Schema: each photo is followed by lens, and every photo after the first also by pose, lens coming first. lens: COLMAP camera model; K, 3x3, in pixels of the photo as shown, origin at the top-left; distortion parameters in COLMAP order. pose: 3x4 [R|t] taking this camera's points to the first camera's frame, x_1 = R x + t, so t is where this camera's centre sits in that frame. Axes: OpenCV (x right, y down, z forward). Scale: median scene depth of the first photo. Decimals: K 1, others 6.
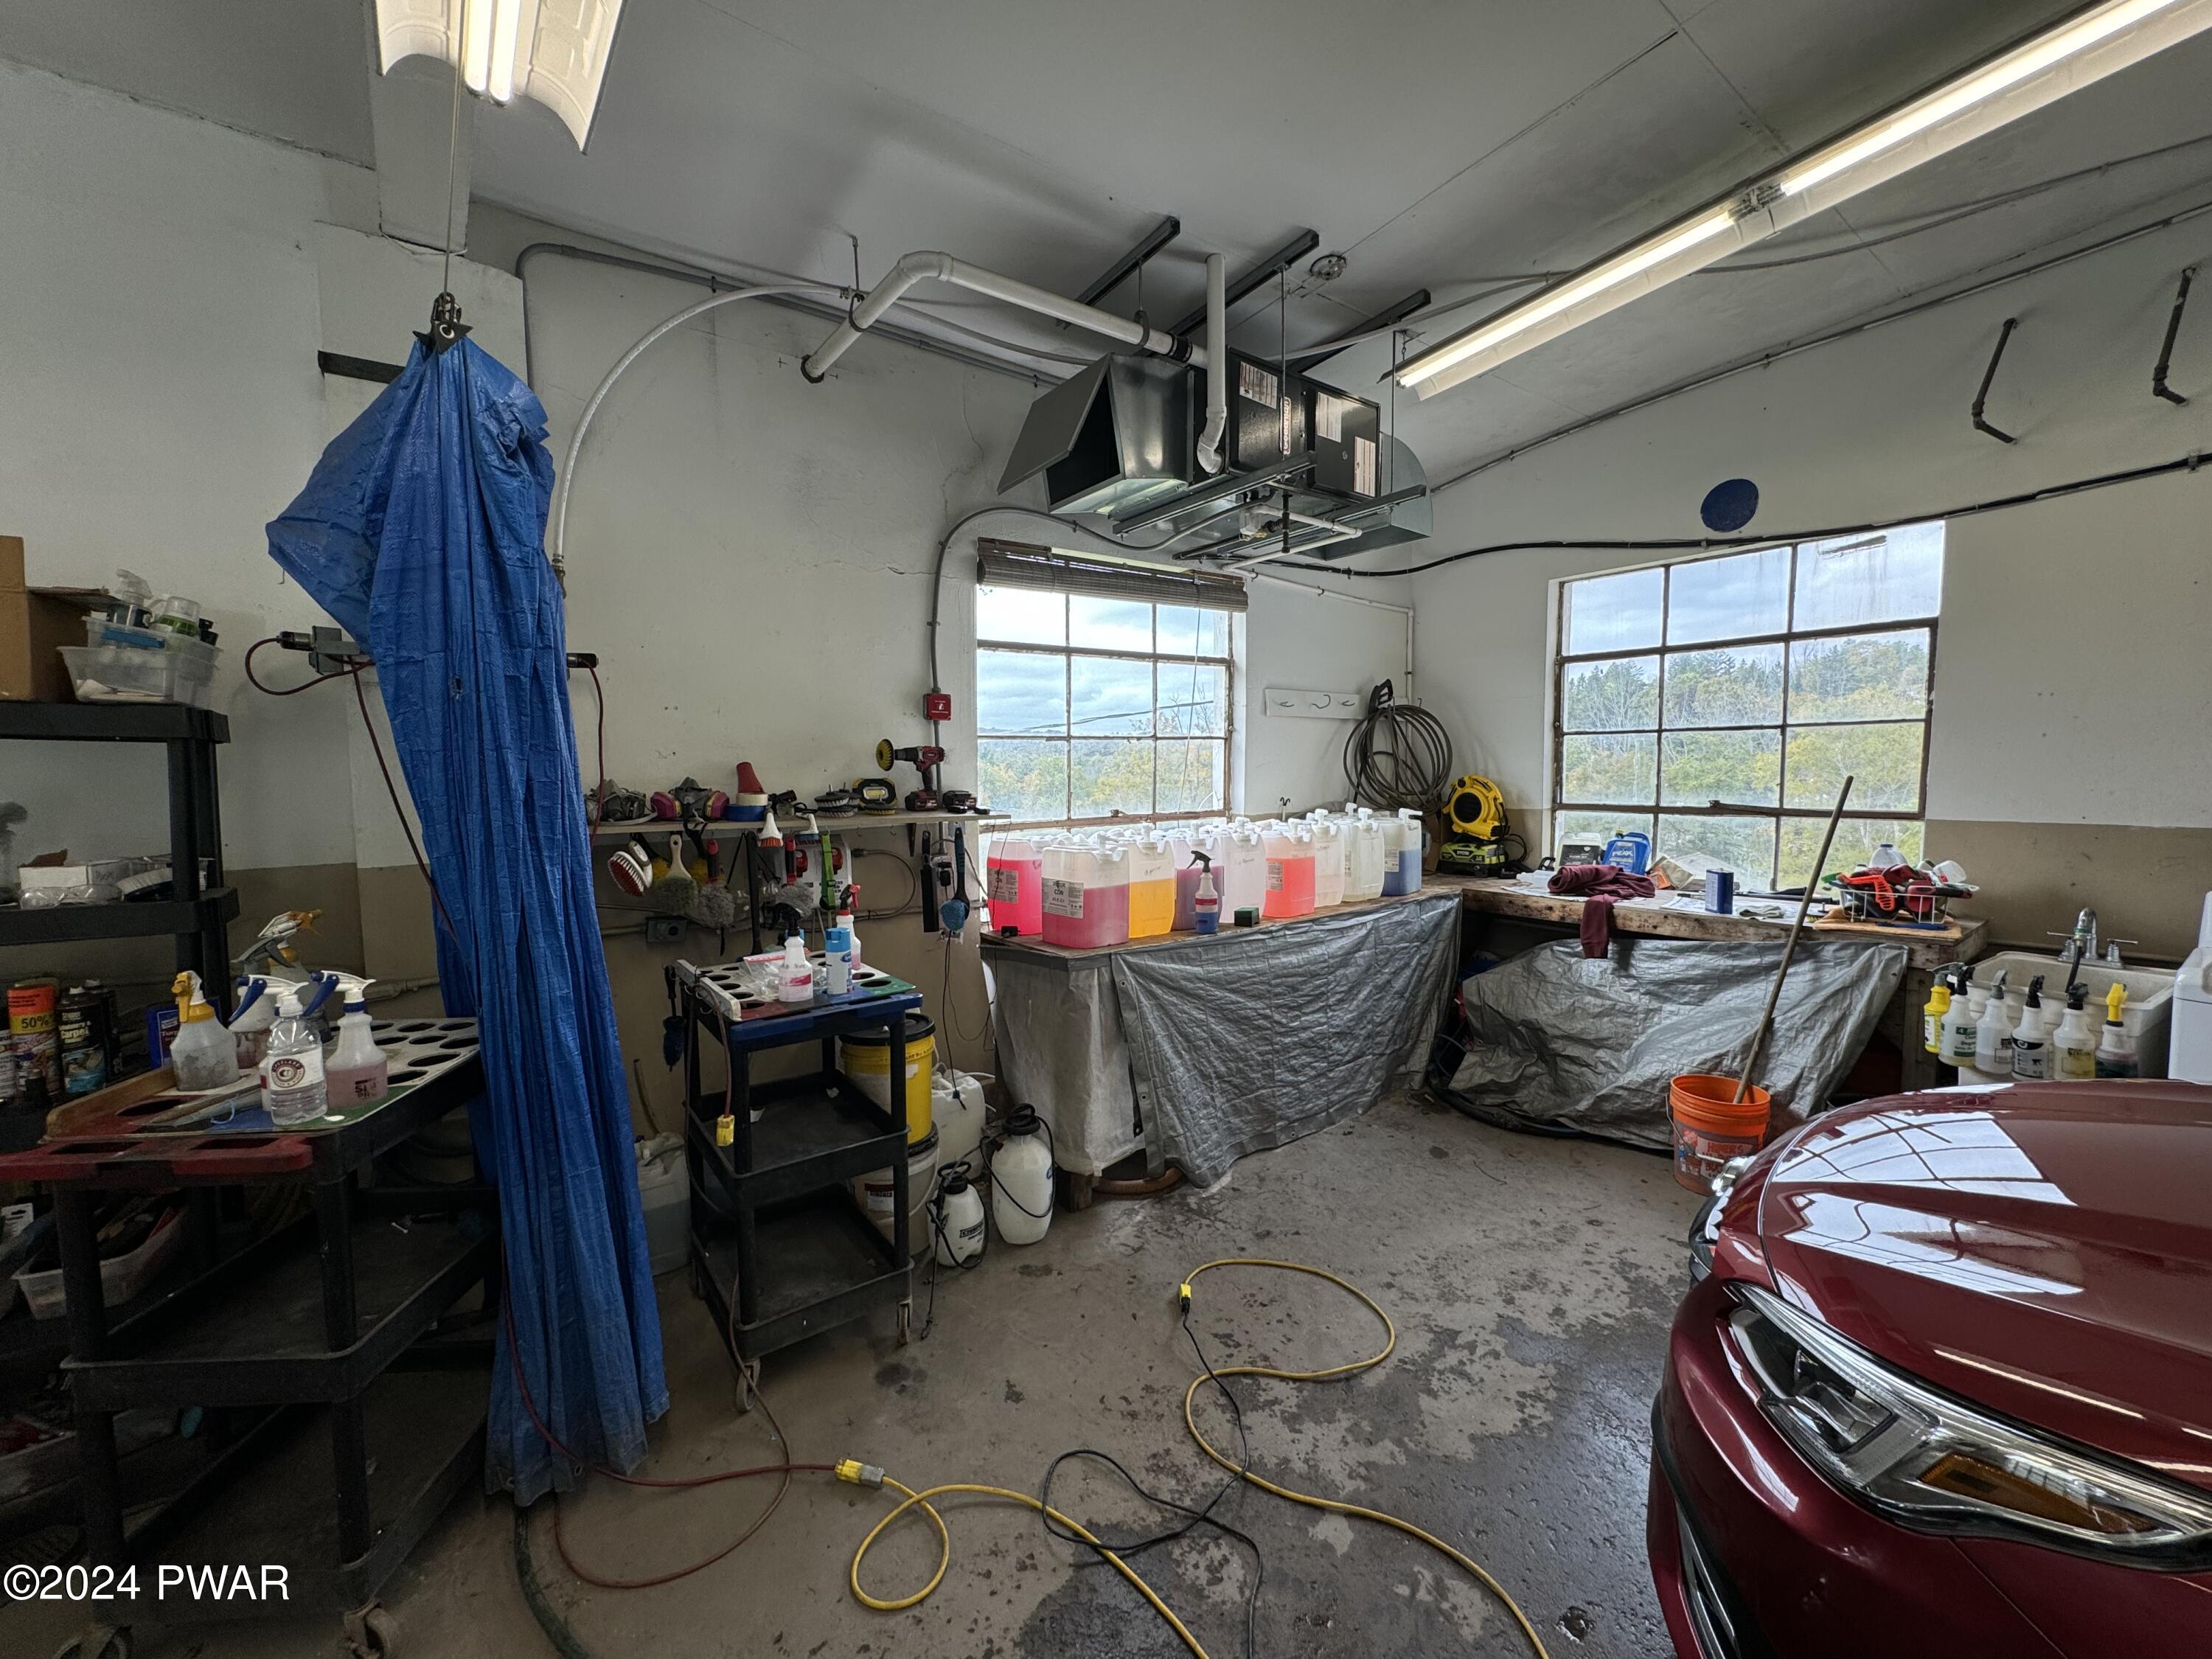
lens RADIAL K [[887.2, 0, 1106.0], [0, 887.2, 829.5], [0, 0, 1]] dist [-0.000744, -0.000122]
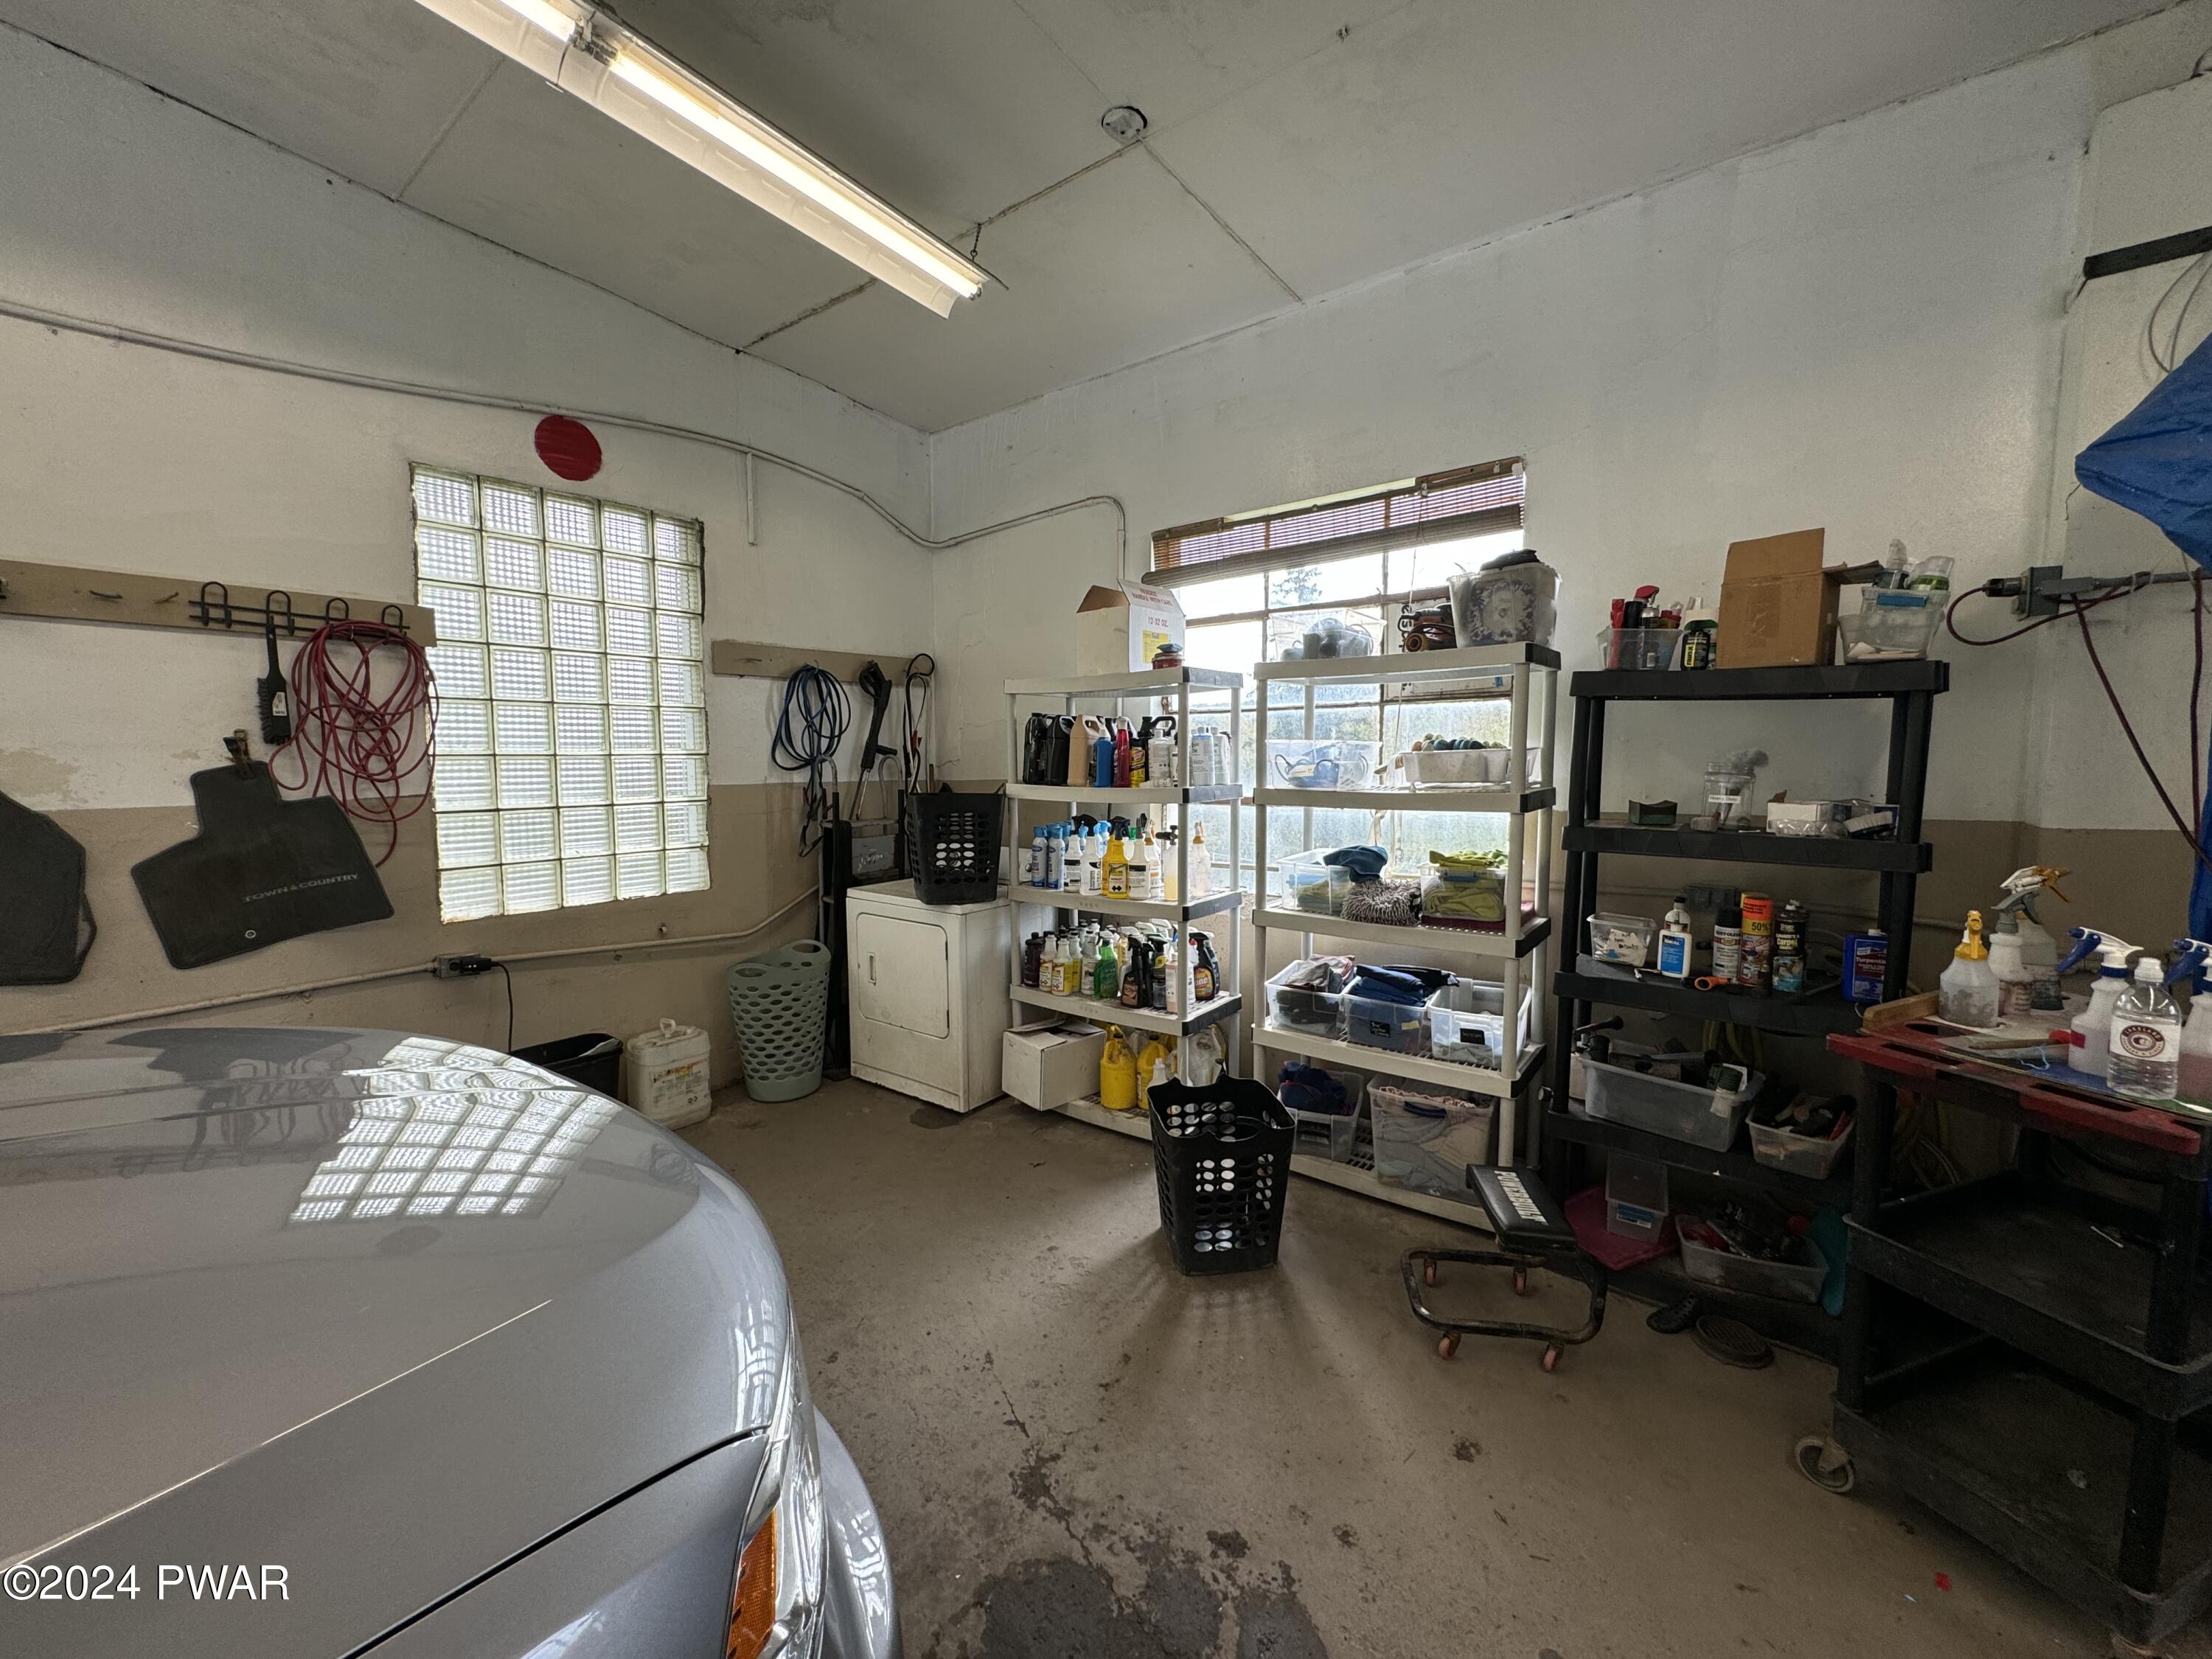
lens RADIAL K [[886.2, 0, 1106.0], [0, 886.2, 829.5], [0, 0, 1]] dist [0.001595, 0.000277]
pose [[0.277738, 0.094524, -0.955995, -0.286654], [-0.061111, 0.994870, 0.080613, 0.037275], [0.958711, 0.036033, 0.282089, -0.238168]]
